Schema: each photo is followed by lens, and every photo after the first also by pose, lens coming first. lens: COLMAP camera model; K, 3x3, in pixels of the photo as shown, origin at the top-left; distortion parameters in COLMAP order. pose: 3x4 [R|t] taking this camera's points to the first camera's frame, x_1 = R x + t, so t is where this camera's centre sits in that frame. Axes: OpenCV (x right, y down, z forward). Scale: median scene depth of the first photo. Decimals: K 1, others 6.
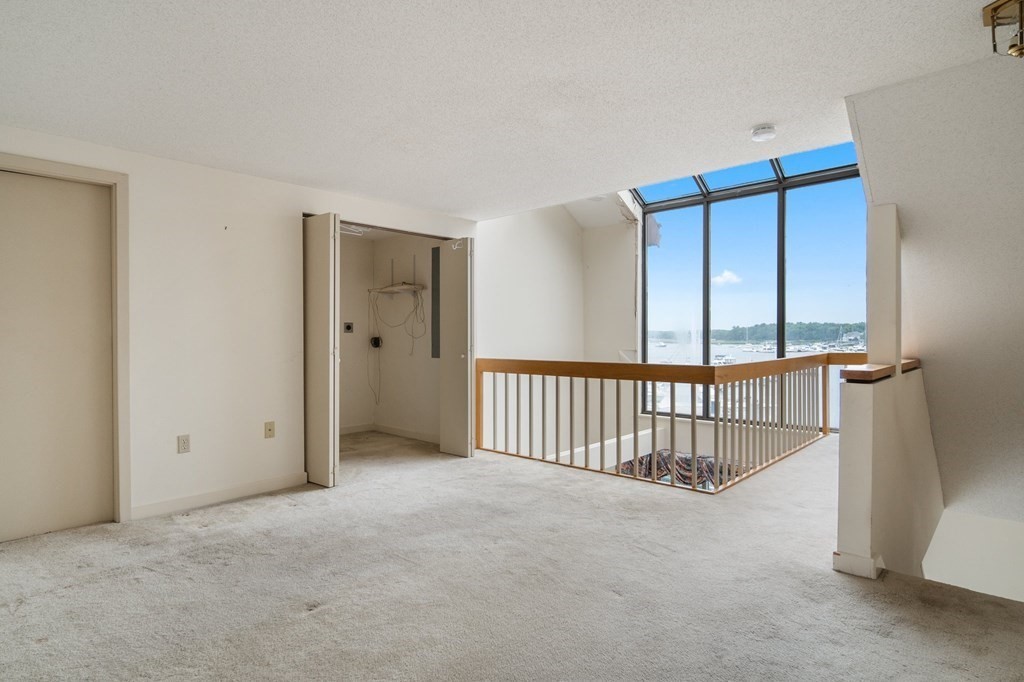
lens RADIAL K [[546.7, 0, 509.1], [0, 546.7, 338.6], [0, 0, 1]] dist [-0.000806, -0.000440]
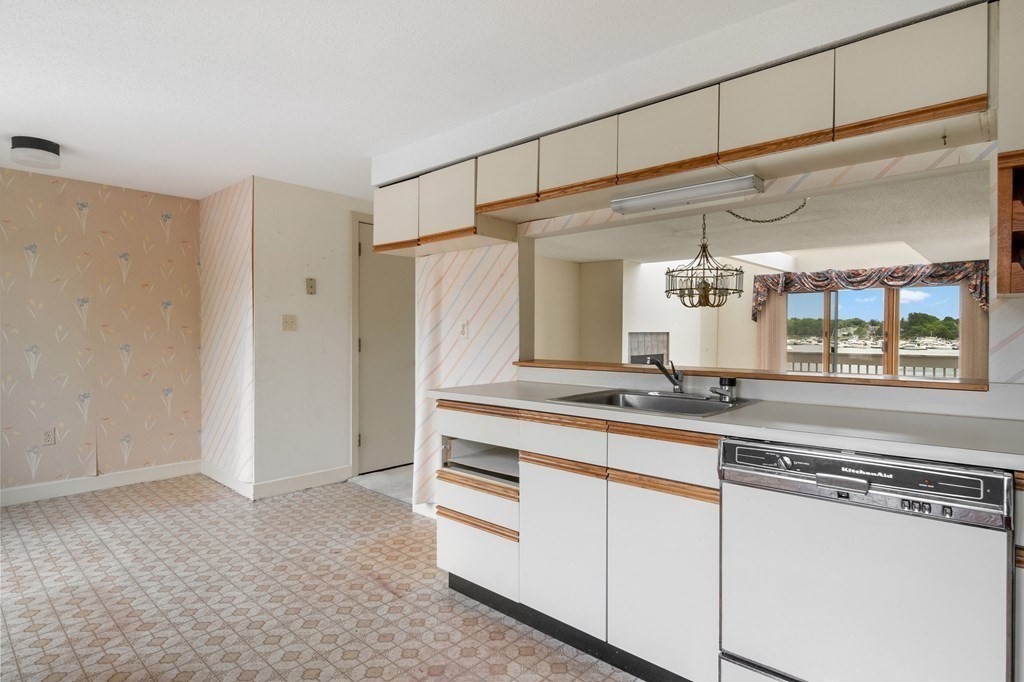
lens RADIAL K [[546.7, 0, 509.1], [0, 546.7, 338.6], [0, 0, 1]] dist [-0.000806, -0.000440]
pose [[0.999908, 0.008852, 0.010232, -0.443125], [-0.008960, 0.999904, 0.010532, 0.374104], [-0.010138, -0.010622, 0.999892, -0.330617]]
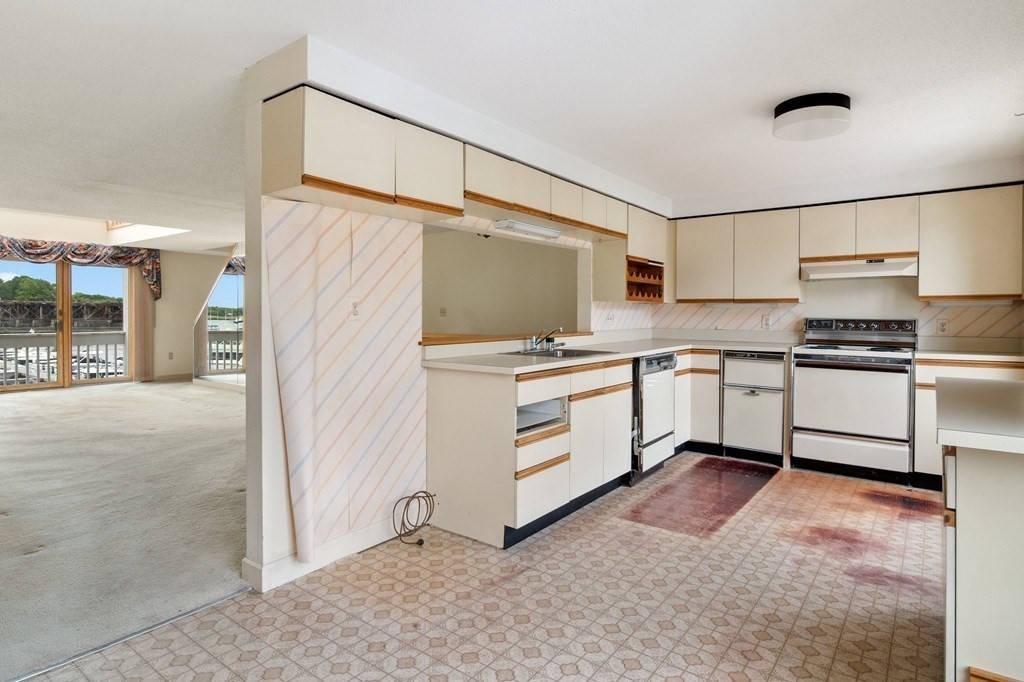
lens RADIAL K [[558.5, 0, 512.7], [0, 558.5, 318.9], [0, 0, 1]] dist [-0.002323, -0.001363]
pose [[-0.109637, -0.003579, 0.993965, -0.884595], [-0.002185, 0.999992, 0.003360, 0.377094], [-0.993969, -0.001803, -0.109644, 0.078746]]
